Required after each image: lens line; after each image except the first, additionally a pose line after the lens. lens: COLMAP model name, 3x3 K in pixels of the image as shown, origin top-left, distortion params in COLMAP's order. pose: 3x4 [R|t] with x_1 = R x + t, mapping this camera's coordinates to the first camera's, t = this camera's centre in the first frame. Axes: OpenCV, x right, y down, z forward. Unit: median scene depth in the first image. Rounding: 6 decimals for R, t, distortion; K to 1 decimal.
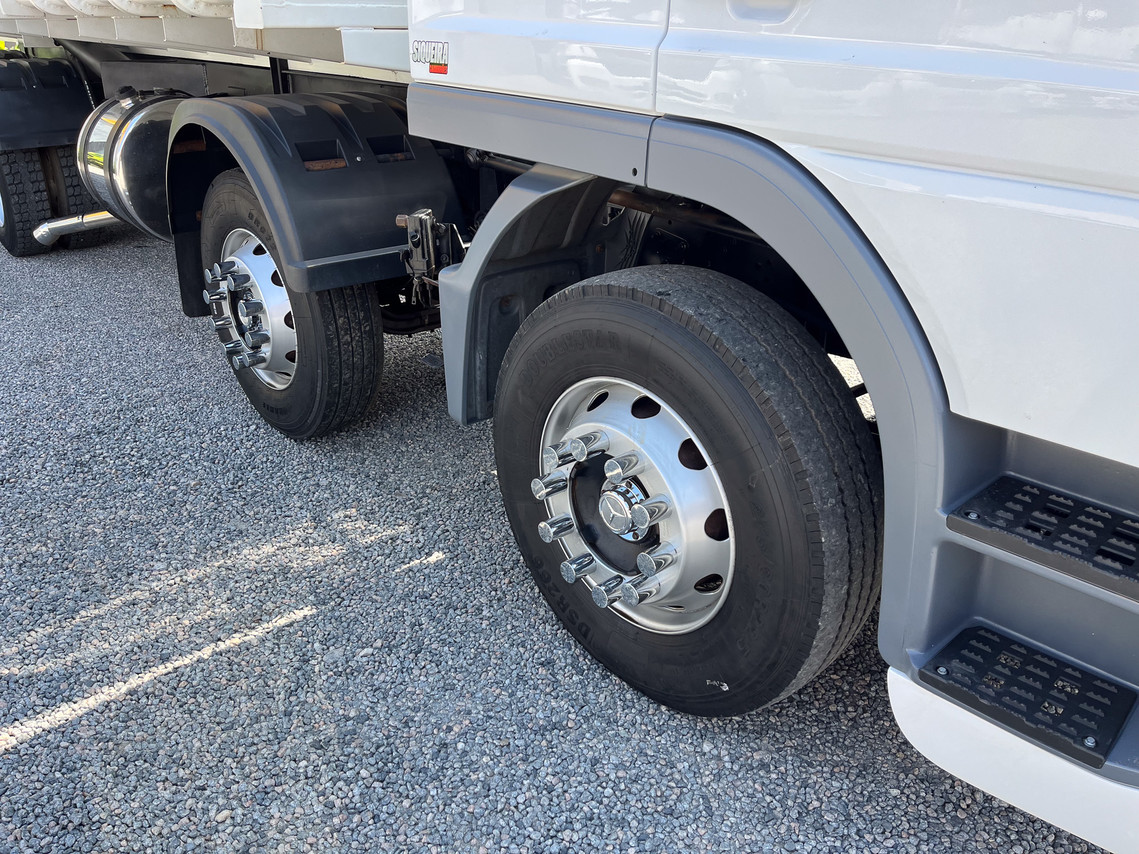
lens RADIAL K [[887.3, 0, 569.5], [0, 887.3, 427.0], [0, 0, 1]] dist [0.055388, -0.095667]
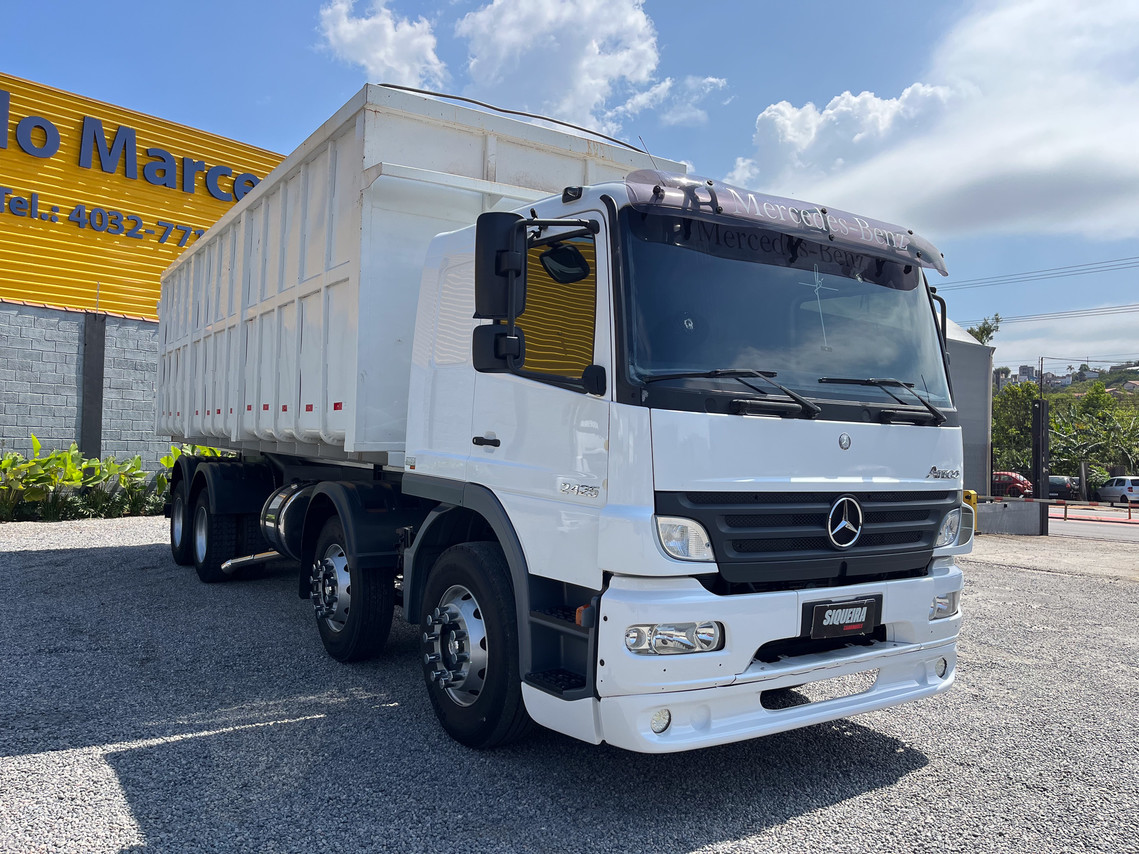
lens RADIAL K [[887.3, 0, 569.5], [0, 887.3, 427.0], [0, 0, 1]] dist [0.055388, -0.095667]
pose [[0.989095, 0.014414, -0.146574, 0.427741], [-0.076130, 0.901972, -0.425031, 0.340918], [0.126079, 0.431555, 0.893233, -0.794845]]
